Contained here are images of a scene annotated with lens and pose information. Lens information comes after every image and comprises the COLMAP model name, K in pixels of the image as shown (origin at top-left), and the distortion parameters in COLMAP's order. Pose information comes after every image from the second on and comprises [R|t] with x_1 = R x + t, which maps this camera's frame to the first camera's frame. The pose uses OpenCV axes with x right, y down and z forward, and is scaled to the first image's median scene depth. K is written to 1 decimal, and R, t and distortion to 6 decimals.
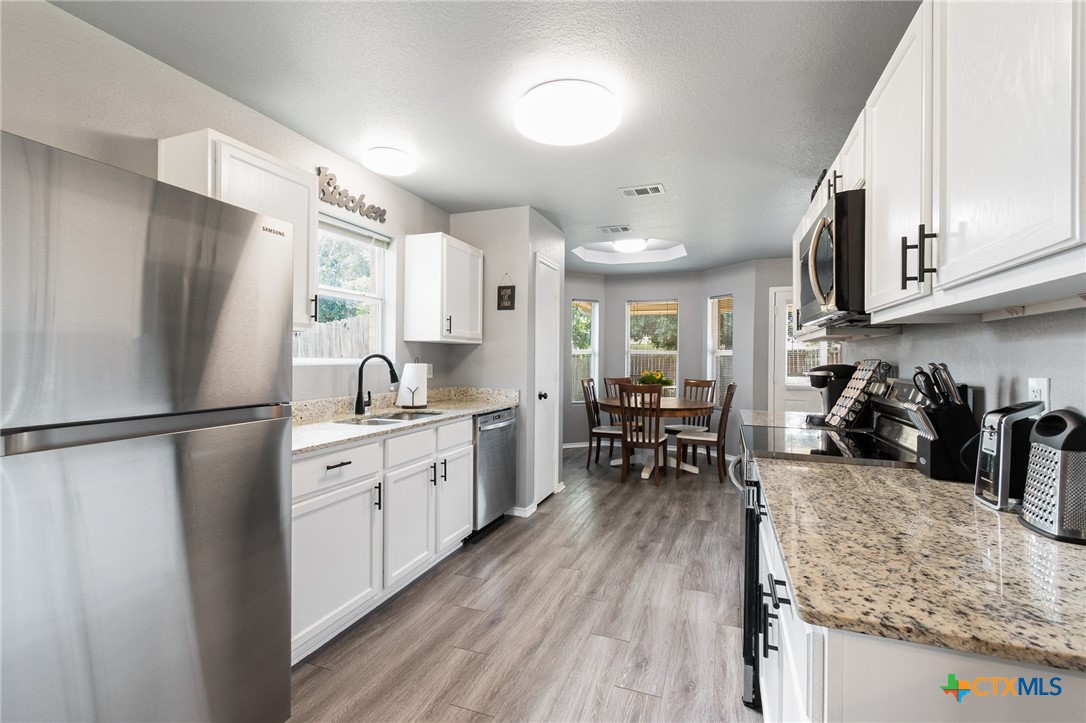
lens RADIAL K [[488.0, 0, 545.2], [0, 488.0, 363.4], [0, 0, 1]] dist [0.001570, -0.001265]
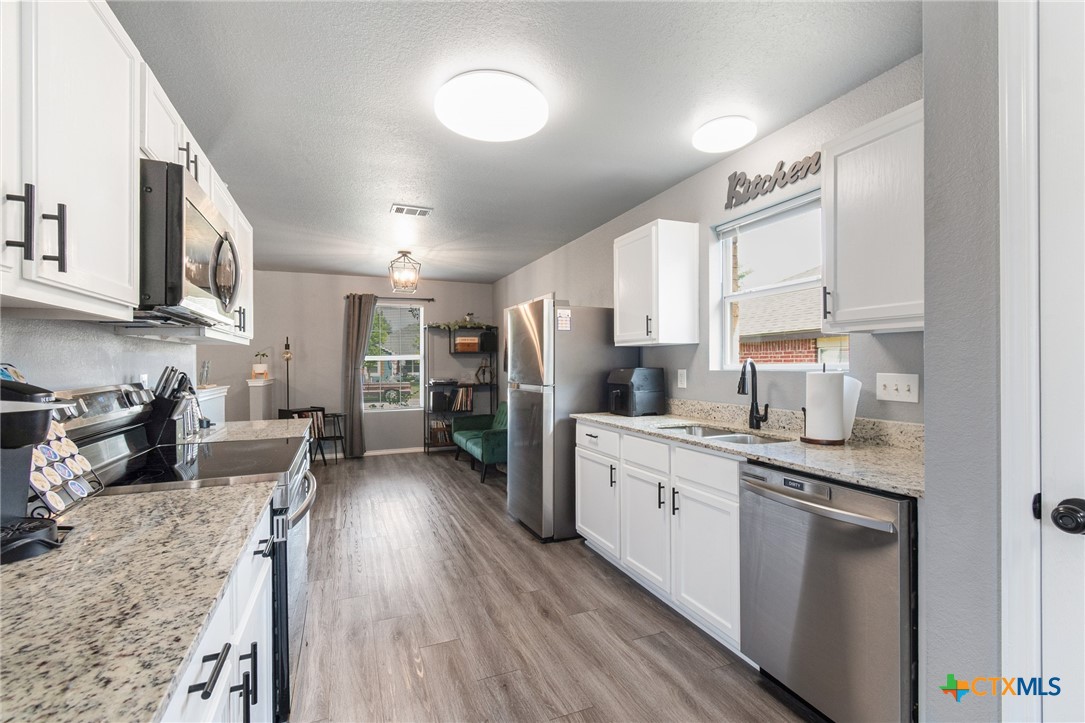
lens RADIAL K [[487.5, 0, 548.5], [0, 487.5, 360.7], [0, 0, 1]] dist [0.001570, -0.001265]
pose [[-0.731140, -0.003704, -0.682218, 0.541525], [-0.002527, 0.999993, -0.002721, -0.014629], [0.682223, -0.000265, -0.731144, 1.560641]]
